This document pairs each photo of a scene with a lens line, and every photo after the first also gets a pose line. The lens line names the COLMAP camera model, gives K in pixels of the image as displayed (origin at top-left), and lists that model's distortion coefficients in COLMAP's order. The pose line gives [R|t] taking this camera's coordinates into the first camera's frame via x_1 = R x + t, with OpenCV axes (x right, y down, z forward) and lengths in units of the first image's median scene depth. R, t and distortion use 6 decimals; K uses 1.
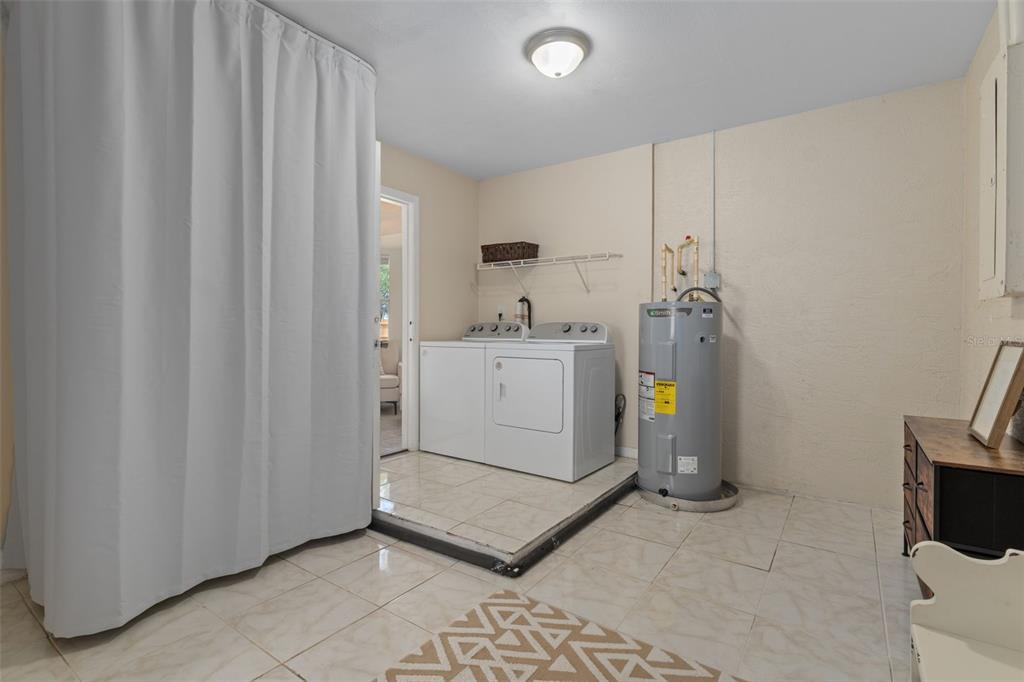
lens RADIAL K [[477.8, 0, 507.0], [0, 477.8, 337.9], [0, 0, 1]] dist [0.000836, -0.000416]
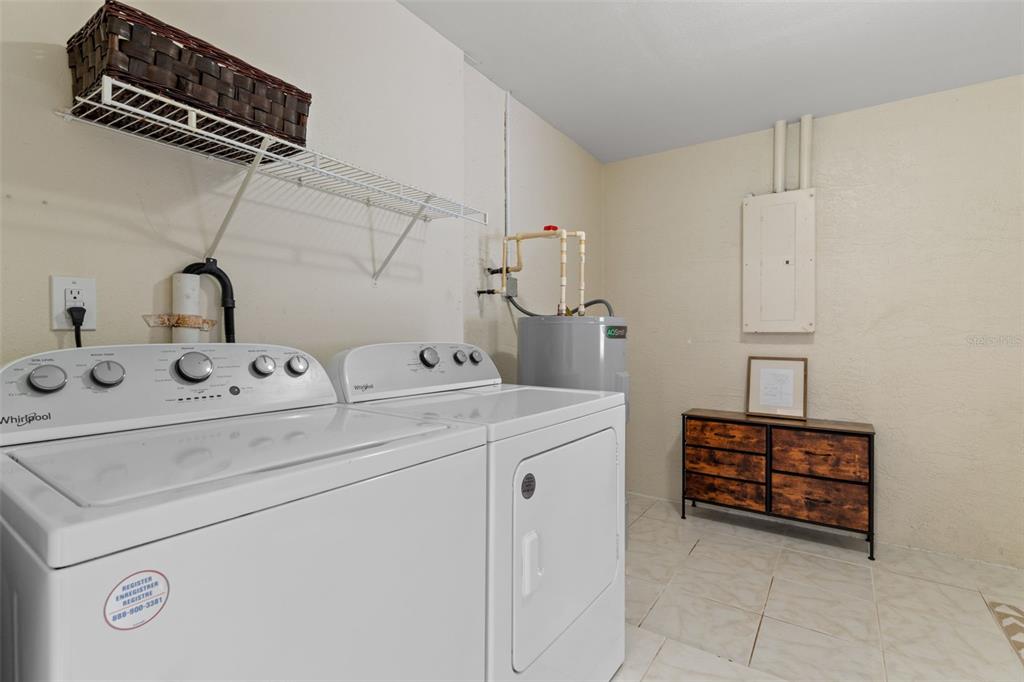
lens RADIAL K [[477.8, 0, 507.0], [0, 477.8, 337.9], [0, 0, 1]] dist [0.000836, -0.000416]
pose [[-0.001268, -0.004580, 0.999989, -0.325624], [0.014863, 0.999879, 0.004599, -0.041386], [-0.999889, 0.014869, -0.001199, 0.969965]]
